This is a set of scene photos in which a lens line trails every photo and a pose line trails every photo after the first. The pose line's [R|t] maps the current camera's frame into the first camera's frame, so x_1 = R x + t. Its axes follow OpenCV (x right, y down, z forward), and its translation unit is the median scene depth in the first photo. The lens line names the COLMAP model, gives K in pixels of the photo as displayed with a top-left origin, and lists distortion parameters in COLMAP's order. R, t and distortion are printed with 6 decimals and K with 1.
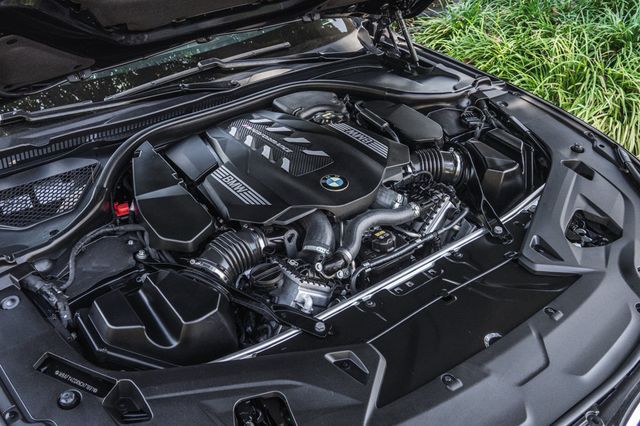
lens RADIAL K [[653.5, 0, 286.8], [0, 653.5, 213.3], [0, 0, 1]] dist [-0.014396, -0.015038]
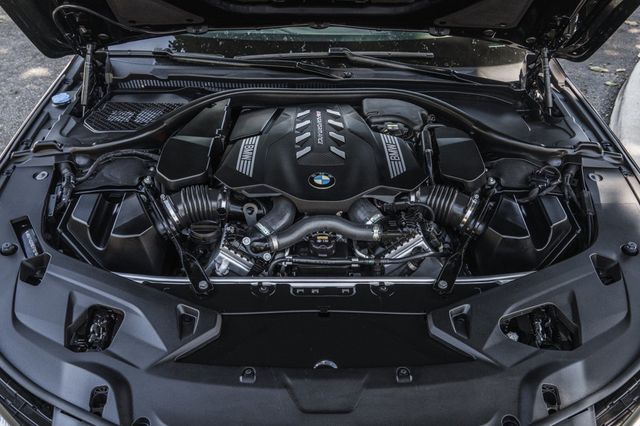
lens RADIAL K [[653.5, 0, 286.8], [0, 653.5, 213.3], [0, 0, 1]] dist [-0.014396, -0.015038]
pose [[0.813021, 0.354640, -0.461765, 0.522667], [-0.350217, 0.931450, 0.098742, -0.080978], [0.465129, 0.081439, 0.881489, 0.067113]]
